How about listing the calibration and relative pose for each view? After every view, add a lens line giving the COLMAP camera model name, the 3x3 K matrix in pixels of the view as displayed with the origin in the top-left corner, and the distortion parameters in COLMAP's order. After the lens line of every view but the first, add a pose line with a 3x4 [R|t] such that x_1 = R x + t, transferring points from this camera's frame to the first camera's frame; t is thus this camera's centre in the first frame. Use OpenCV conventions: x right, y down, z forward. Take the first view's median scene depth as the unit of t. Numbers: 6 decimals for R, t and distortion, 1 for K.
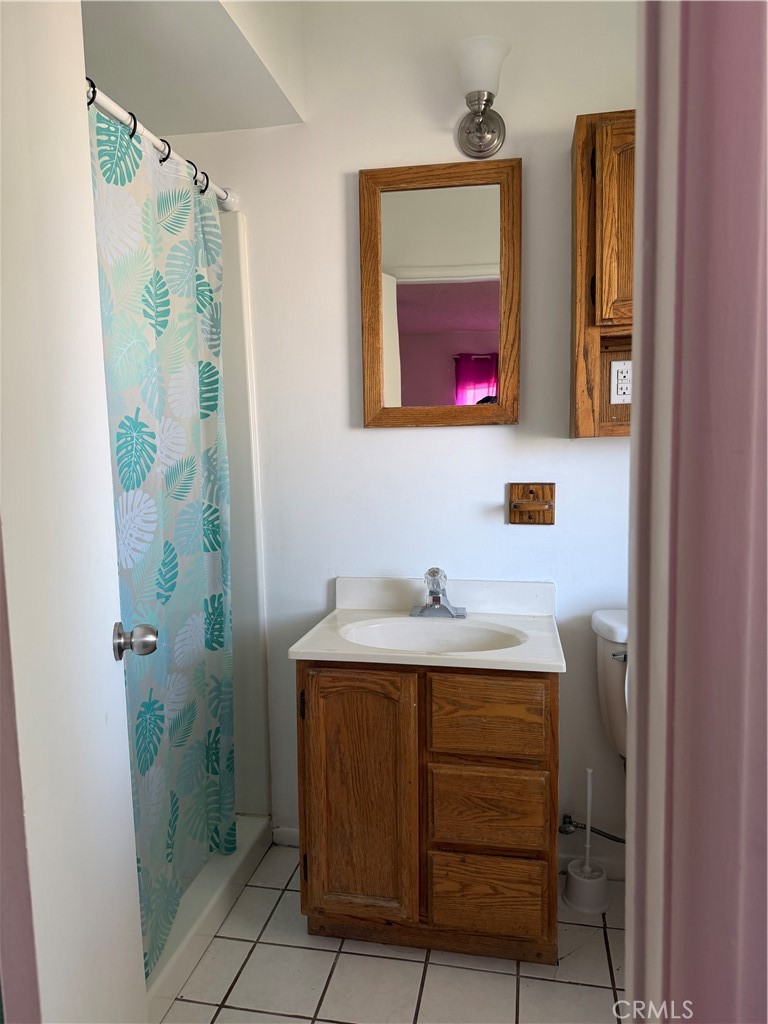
lens RADIAL K [[717.8, 0, 383.4], [0, 717.8, 524.7], [0, 0, 1]] dist [0.115868, -0.179226]
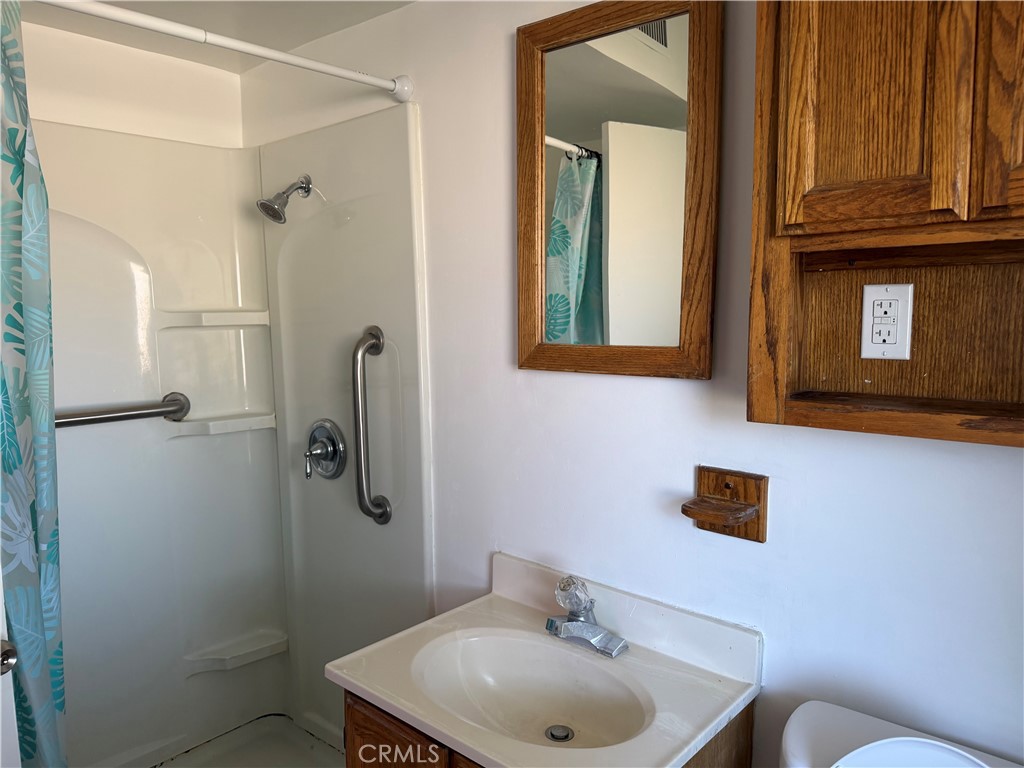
lens RADIAL K [[717.8, 0, 512.1], [0, 717.8, 389.9], [0, 0, 1]] dist [0.115868, -0.179226]
pose [[0.870432, 0.065596, -0.487899, 0.356768], [-0.060803, 0.997819, 0.025677, -0.138861], [0.488519, 0.007316, 0.872522, 0.358010]]
